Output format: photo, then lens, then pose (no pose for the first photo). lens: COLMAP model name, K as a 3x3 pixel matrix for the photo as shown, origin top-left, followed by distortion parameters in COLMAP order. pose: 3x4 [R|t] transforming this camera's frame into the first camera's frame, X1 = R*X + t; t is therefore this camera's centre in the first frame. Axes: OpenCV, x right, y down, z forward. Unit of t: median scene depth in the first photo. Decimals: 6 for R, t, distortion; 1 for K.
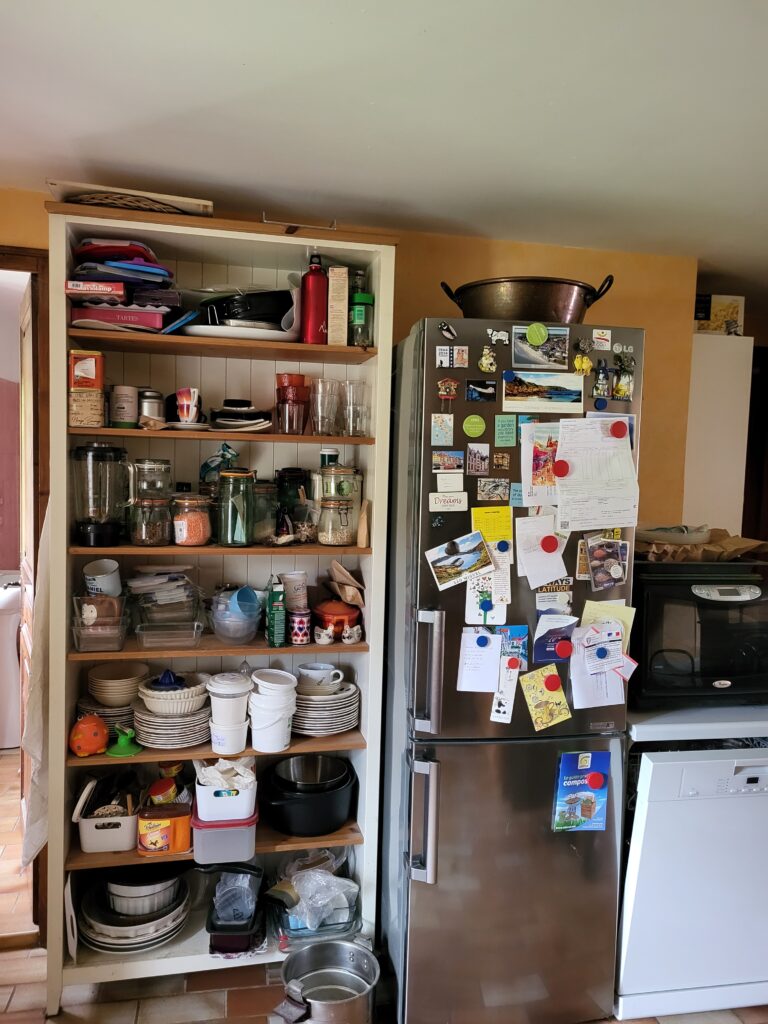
lens RADIAL K [[776.2, 0, 384.3], [0, 776.2, 512.8], [0, 0, 1]] dist [0.052293, -0.043154]
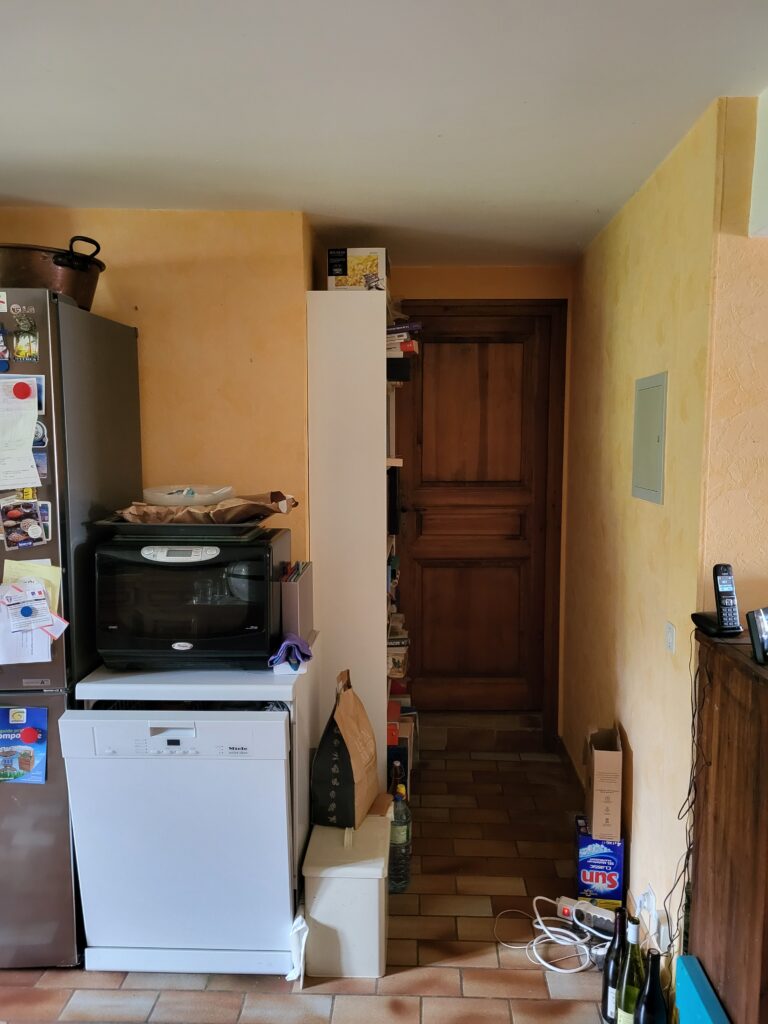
lens RADIAL K [[776.2, 0, 388.0], [0, 776.2, 510.5], [0, 0, 1]] dist [0.052293, -0.043154]
pose [[0.976667, -0.004785, -0.214705, 0.951485], [0.009863, 0.999696, 0.022585, 0.029128], [0.214531, -0.024175, 0.976418, 0.104180]]
